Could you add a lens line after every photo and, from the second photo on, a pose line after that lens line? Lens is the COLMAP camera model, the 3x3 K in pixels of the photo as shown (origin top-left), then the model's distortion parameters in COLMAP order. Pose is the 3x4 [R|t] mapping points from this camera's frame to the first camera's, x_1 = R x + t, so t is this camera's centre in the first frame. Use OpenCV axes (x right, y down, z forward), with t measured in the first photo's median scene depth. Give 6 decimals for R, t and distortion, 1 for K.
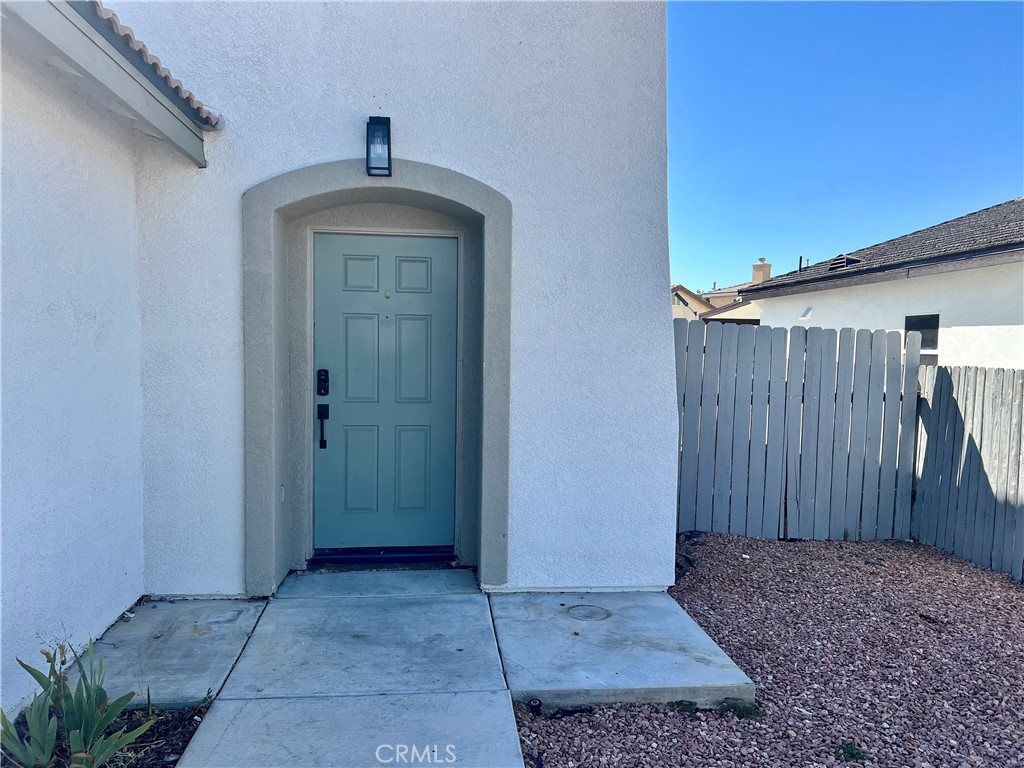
lens RADIAL K [[765.7, 0, 503.4], [0, 765.7, 388.1], [0, 0, 1]] dist [0.062792, -0.062941]
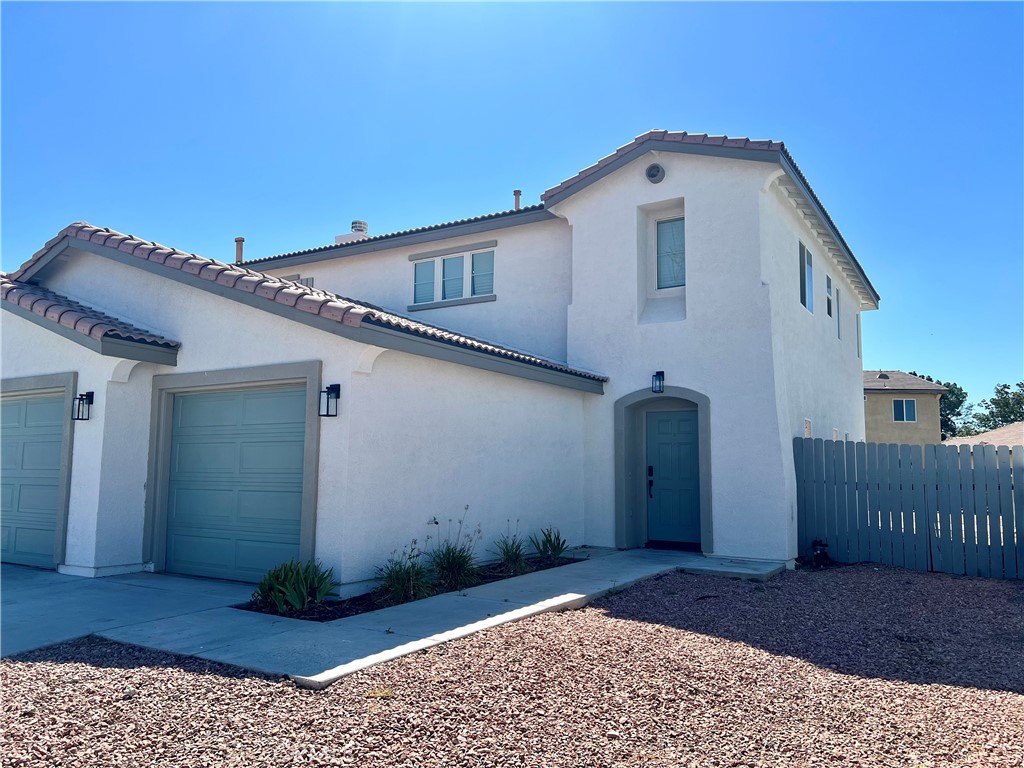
lens RADIAL K [[765.7, 0, 503.4], [0, 765.7, 388.1], [0, 0, 1]] dist [0.062792, -0.062941]
pose [[0.783614, -0.075968, -0.616586, 1.028164], [-0.036591, 0.985128, -0.167879, 0.176554], [0.620169, 0.154114, 0.769181, -1.361544]]
